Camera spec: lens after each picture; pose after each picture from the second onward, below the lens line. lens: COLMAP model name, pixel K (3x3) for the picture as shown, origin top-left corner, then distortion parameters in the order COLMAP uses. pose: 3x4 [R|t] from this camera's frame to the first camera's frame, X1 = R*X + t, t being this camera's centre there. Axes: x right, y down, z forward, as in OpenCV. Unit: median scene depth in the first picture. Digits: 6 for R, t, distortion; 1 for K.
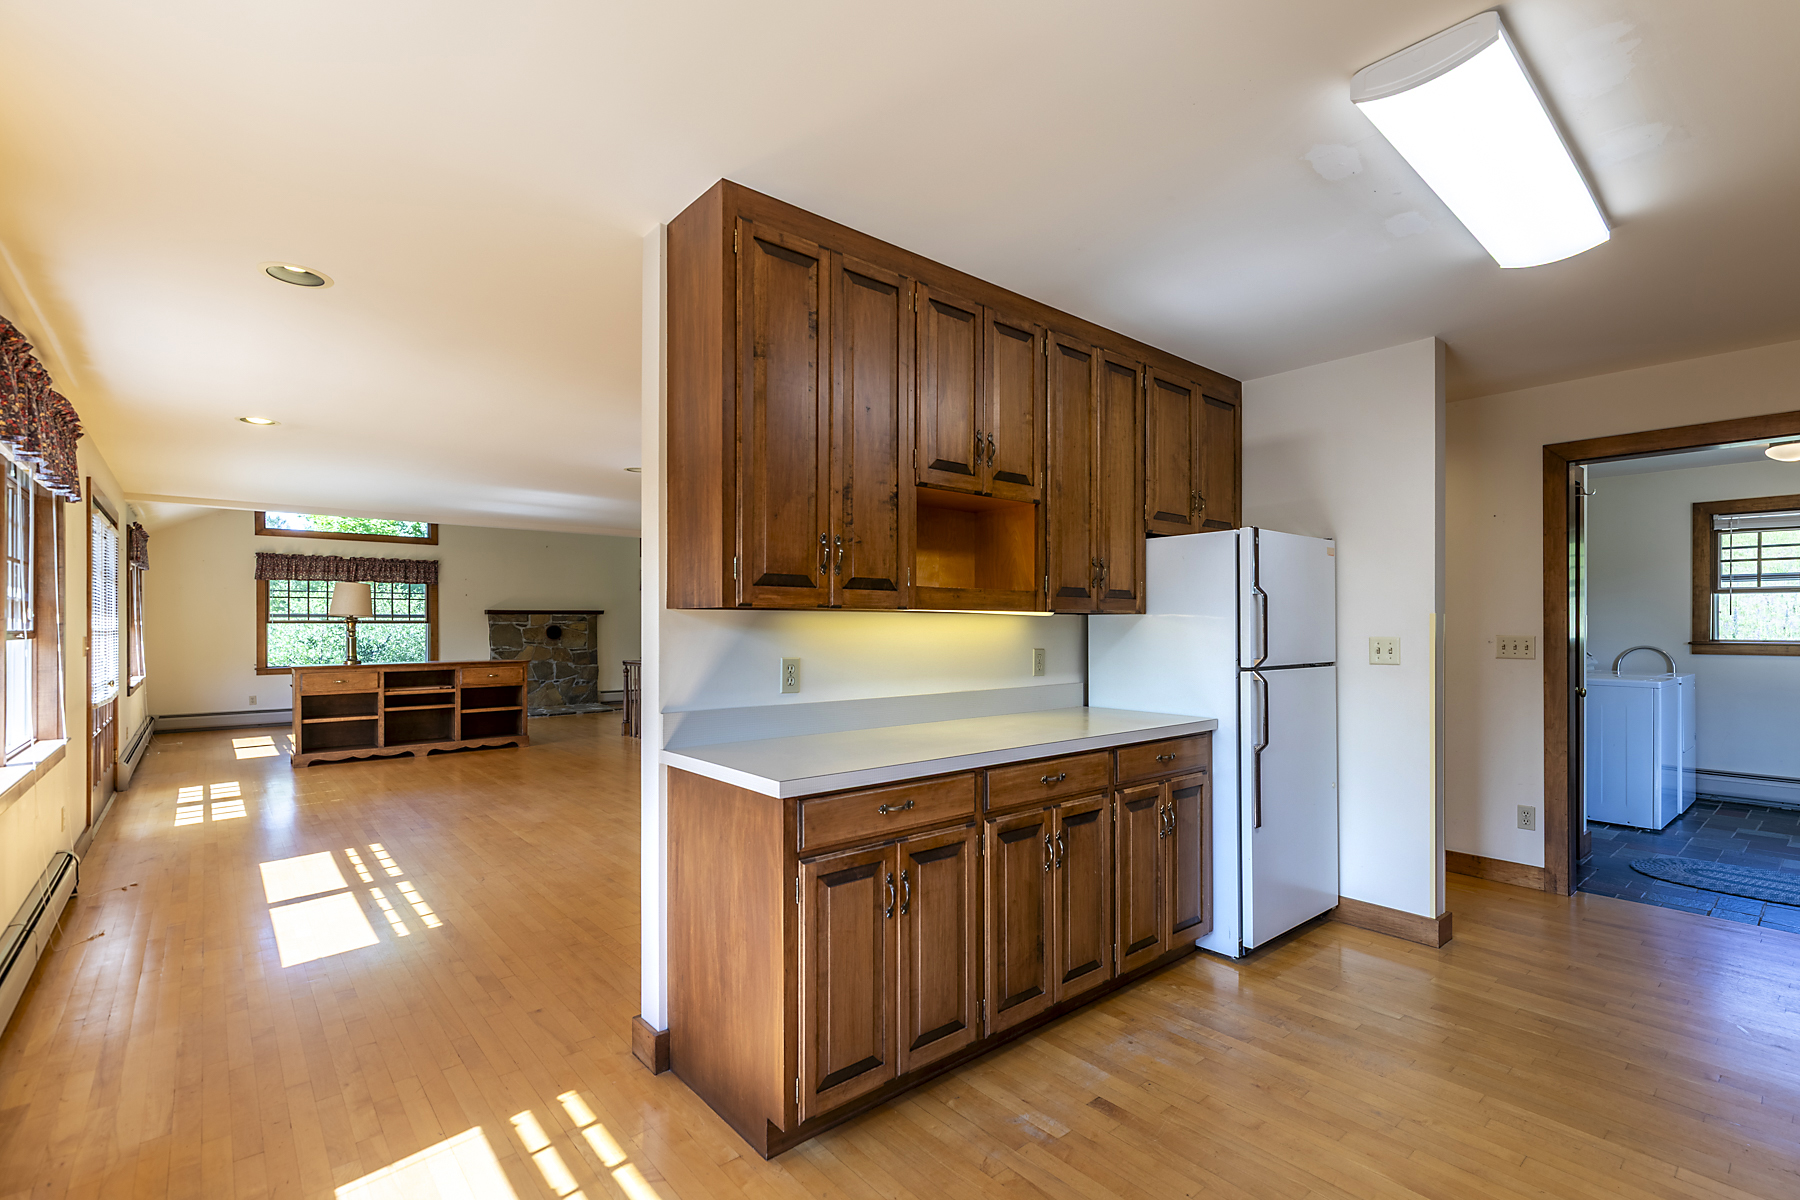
lens RADIAL K [[857.5, 0, 897.2], [0, 857.5, 612.8], [0, 0, 1]] dist [0.011014, 0.000530]
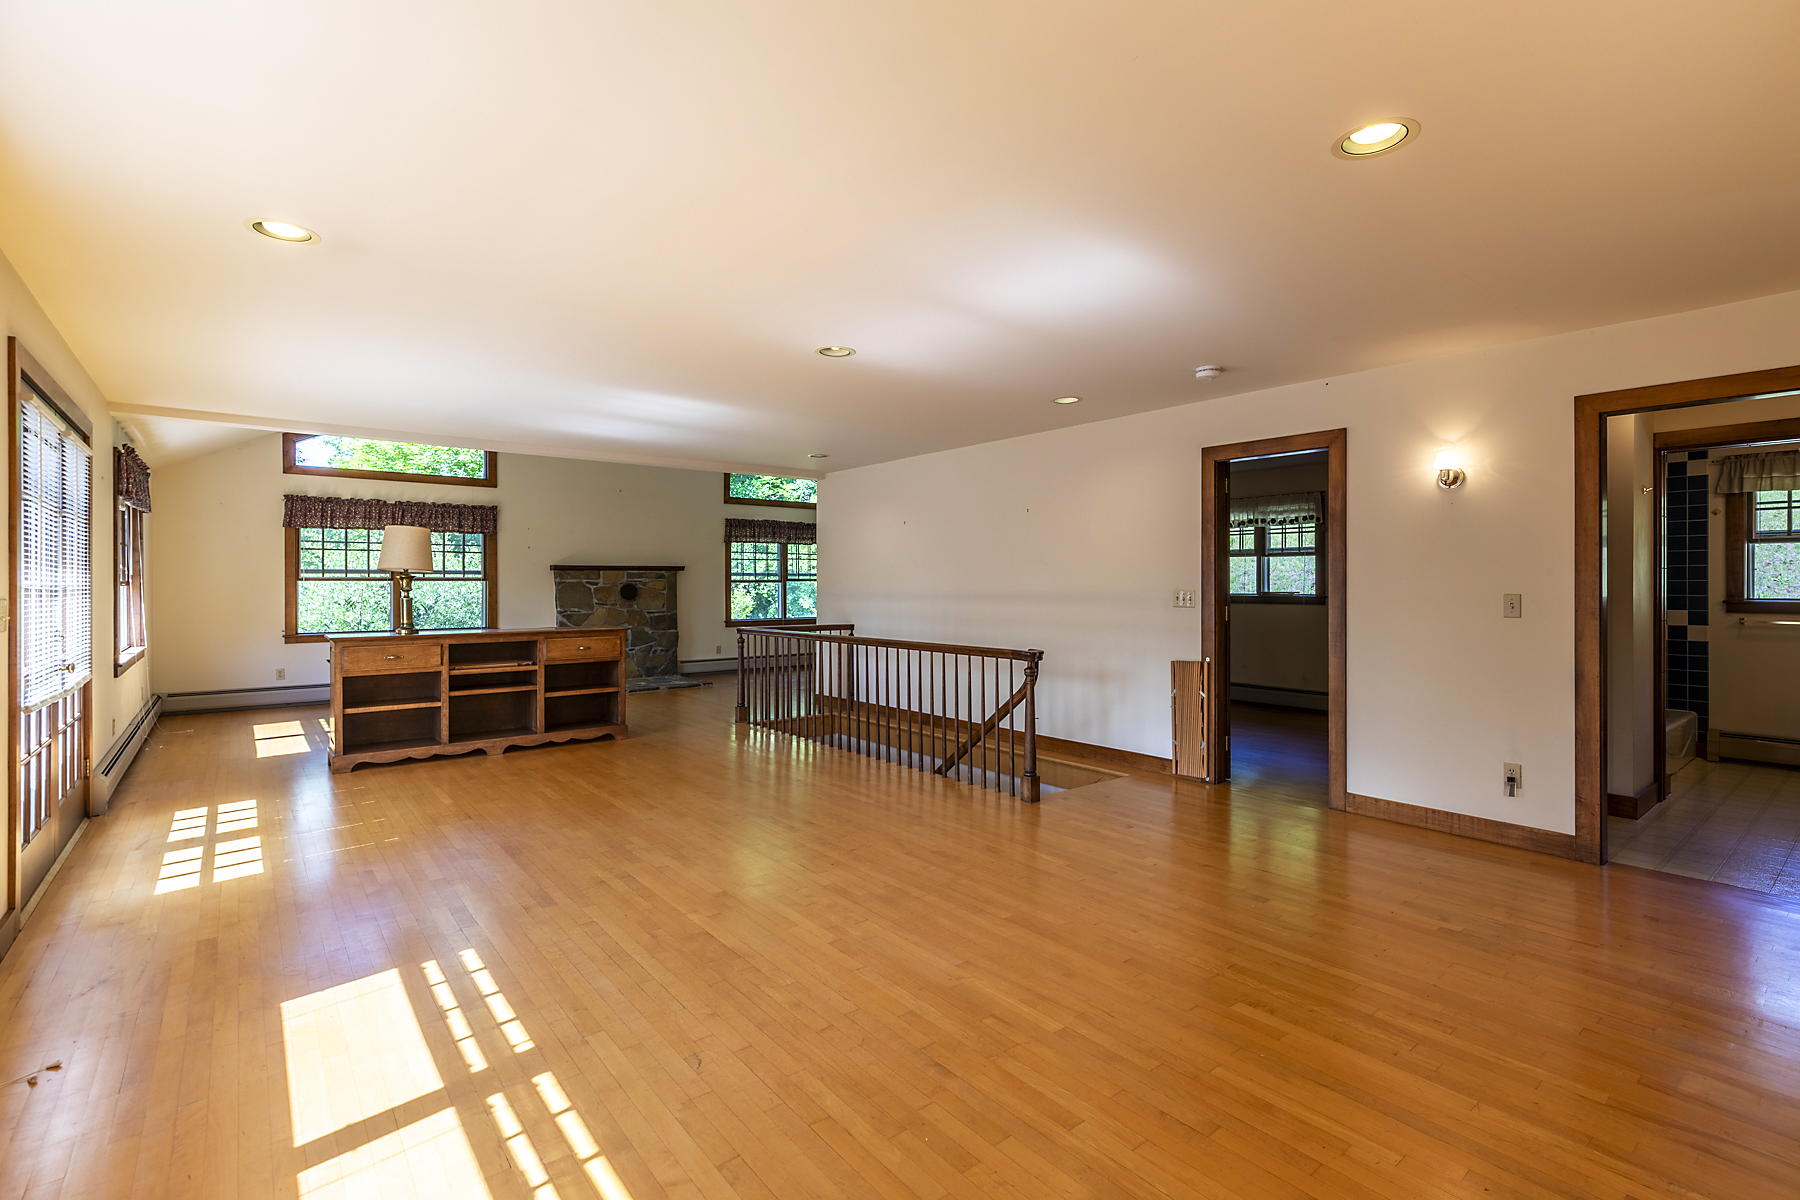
lens RADIAL K [[857.5, 0, 887.6], [0, 857.5, 568.3], [0, 0, 1]] dist [0.011014, 0.000530]
pose [[0.999550, -0.001434, -0.029959, -0.171416], [0.001296, 0.999988, -0.004651, 0.005641], [0.029966, 0.004611, 0.999540, 0.233958]]
